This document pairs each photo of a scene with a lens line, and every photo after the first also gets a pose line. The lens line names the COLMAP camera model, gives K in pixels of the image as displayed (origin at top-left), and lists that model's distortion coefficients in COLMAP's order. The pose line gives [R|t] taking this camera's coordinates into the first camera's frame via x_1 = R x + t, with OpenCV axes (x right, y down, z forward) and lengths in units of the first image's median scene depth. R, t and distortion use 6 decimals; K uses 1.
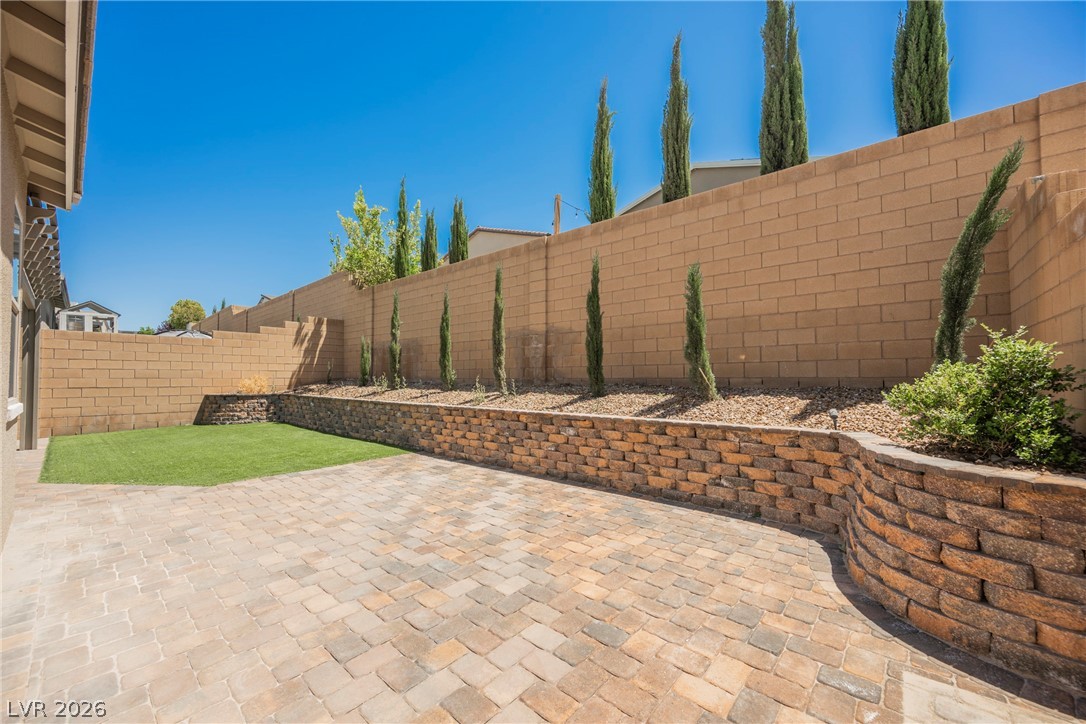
lens RADIAL K [[421.6, 0, 543.0], [0, 421.6, 362.0], [0, 0, 1]] dist [-0.001969, -0.000132]
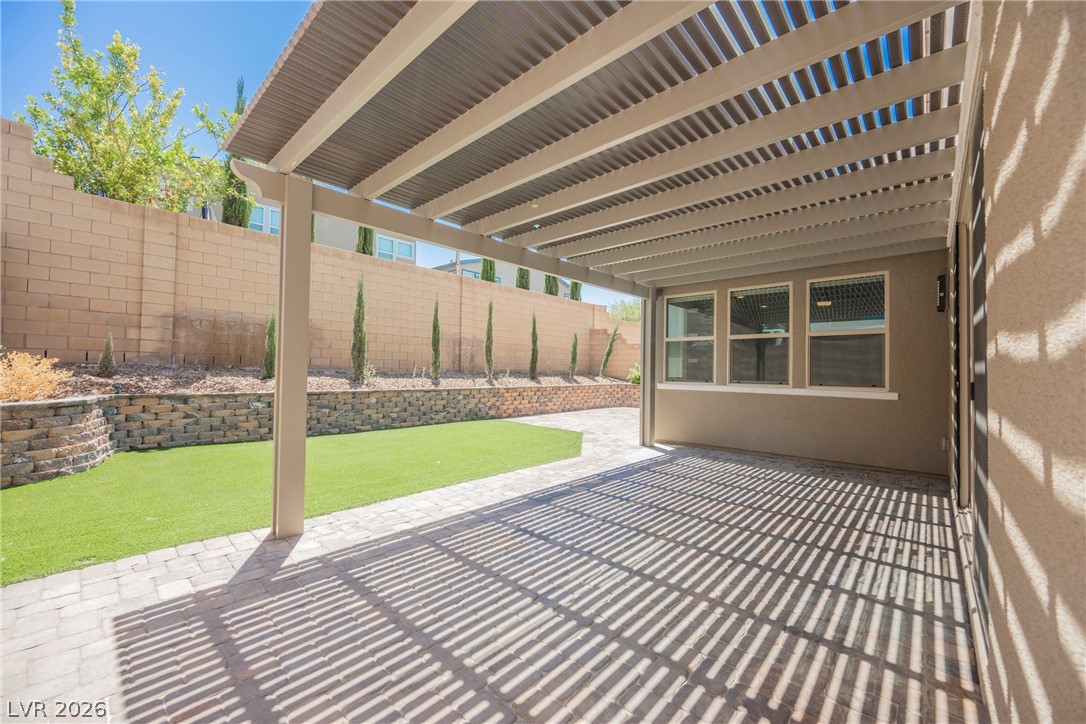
lens RADIAL K [[425.5, 0, 544.5], [0, 425.5, 365.1], [0, 0, 1]] dist [-0.000468, 0.000411]
pose [[0.027599, 0.005851, 0.999602, -1.605909], [-0.061838, 0.998078, -0.004135, 0.014652], [-0.997705, -0.061699, 0.027907, 0.698770]]
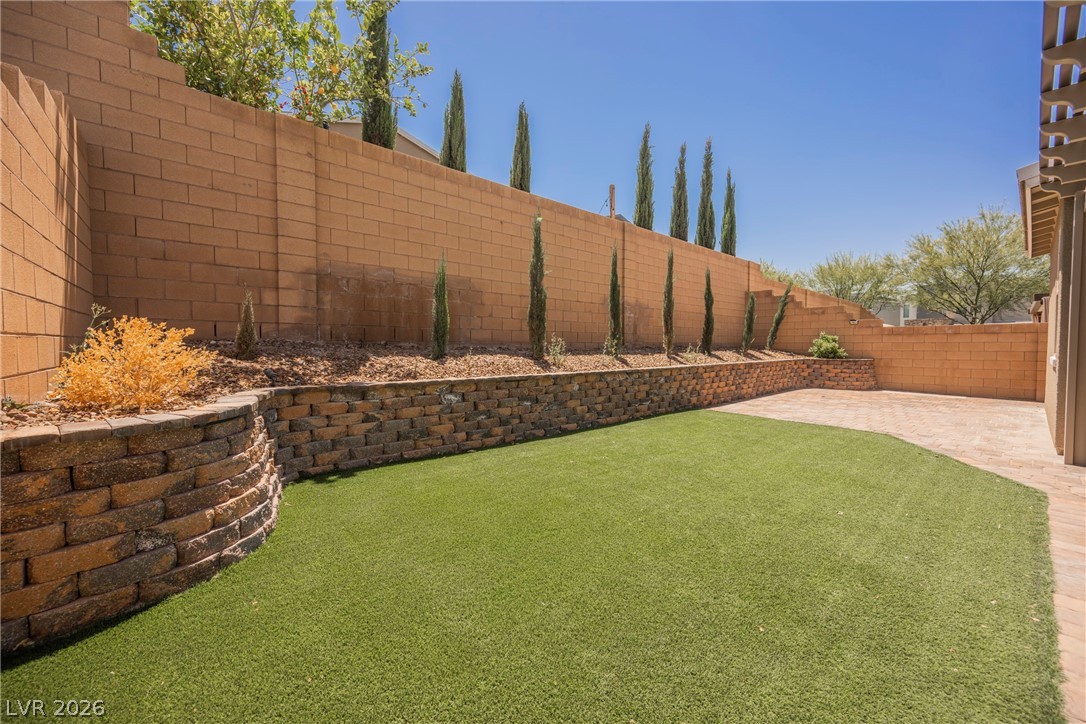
lens RADIAL K [[421.6, 0, 543.0], [0, 421.6, 362.0], [0, 0, 1]] dist [-0.001969, -0.000132]
pose [[0.141708, -0.046574, 0.988812, -1.290212], [-0.045660, 0.997522, 0.053528, 0.043752], [-0.988855, -0.052735, 0.139230, 1.113487]]
